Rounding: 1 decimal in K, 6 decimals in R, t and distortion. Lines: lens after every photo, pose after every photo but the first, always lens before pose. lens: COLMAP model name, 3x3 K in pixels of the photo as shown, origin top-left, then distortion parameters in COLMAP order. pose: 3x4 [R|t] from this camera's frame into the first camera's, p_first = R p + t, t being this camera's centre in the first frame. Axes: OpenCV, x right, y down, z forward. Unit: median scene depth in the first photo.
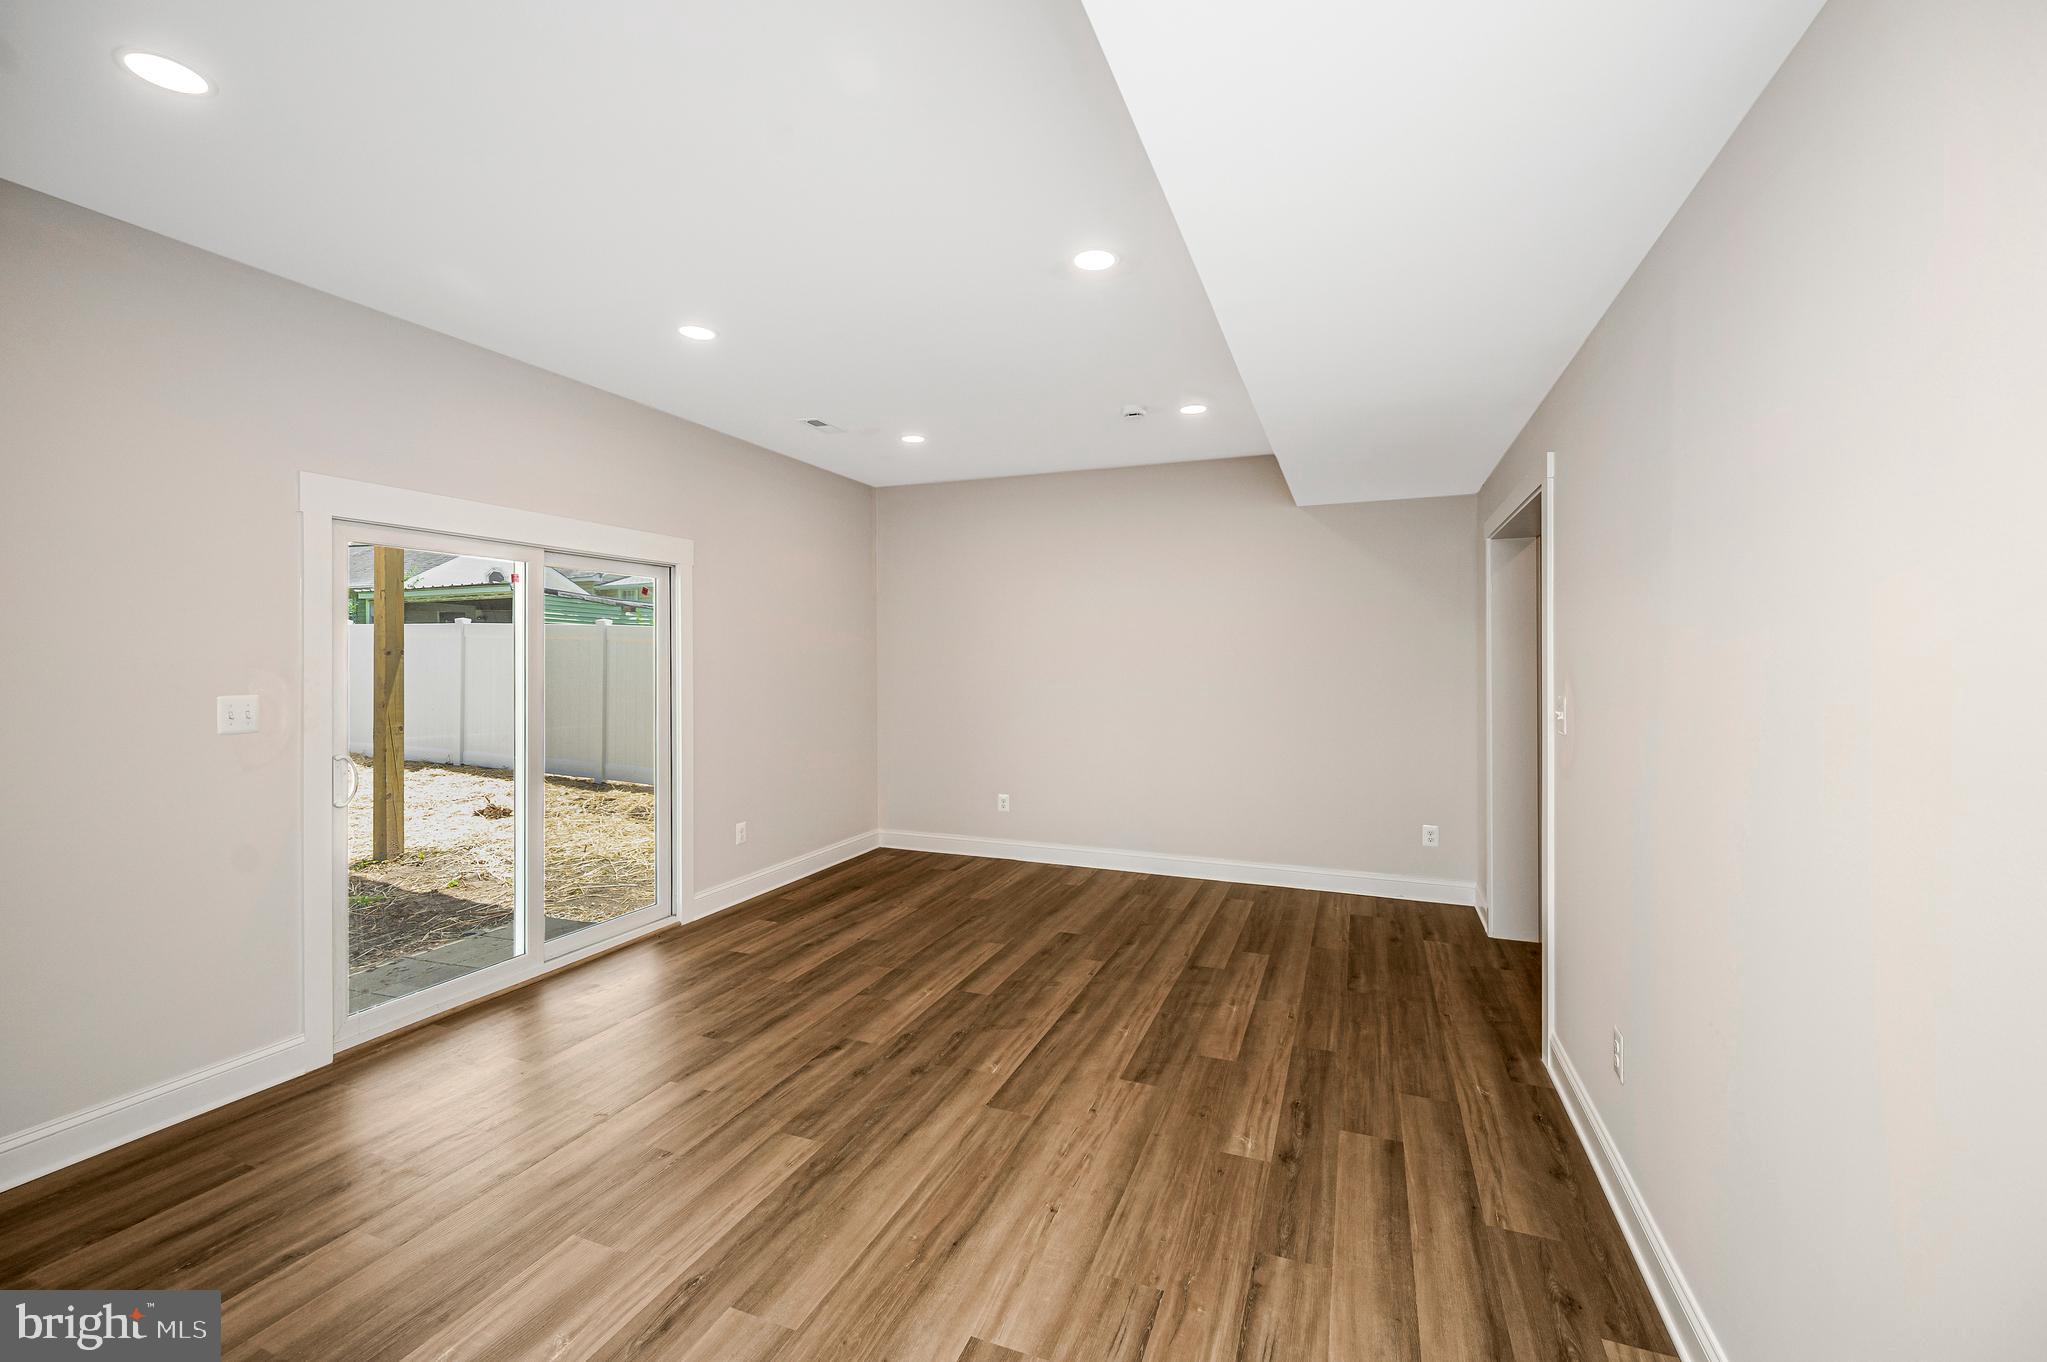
lens RADIAL K [[825.4, 0, 1036.9], [0, 825.4, 663.1], [0, 0, 1]] dist [-0.000740, -0.000783]
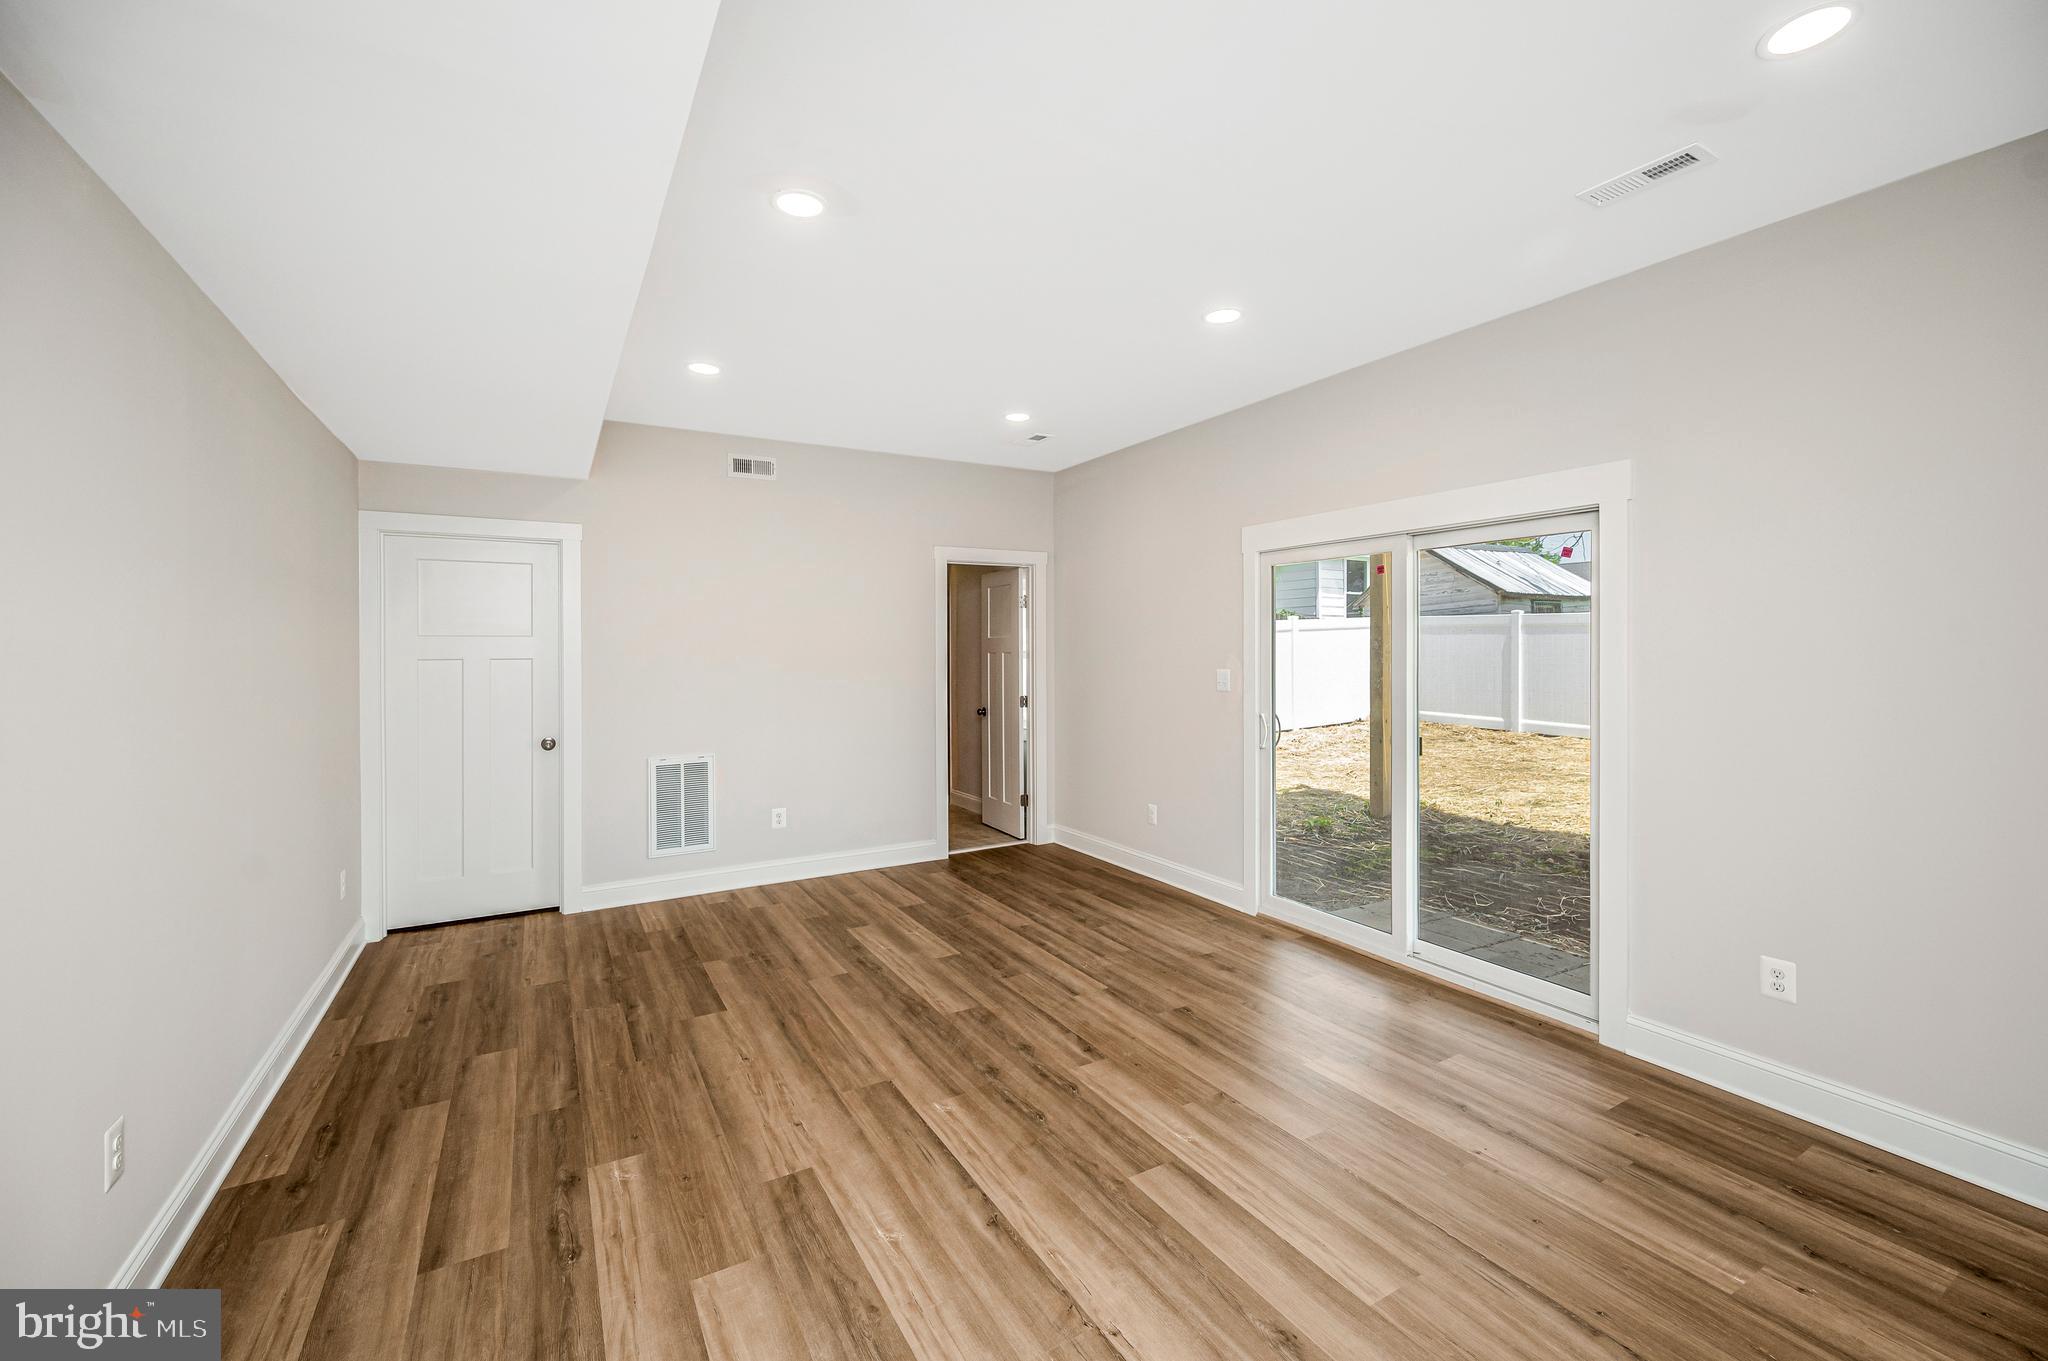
lens RADIAL K [[825.8, 0, 1037.5], [0, 825.8, 662.6], [0, 0, 1]] dist [-0.000740, -0.000783]
pose [[-0.605278, 0.014206, -0.795887, 0.619971], [-0.000090, 0.999840, 0.017914, -0.004724], [0.796014, 0.010915, -0.605180, 1.707538]]
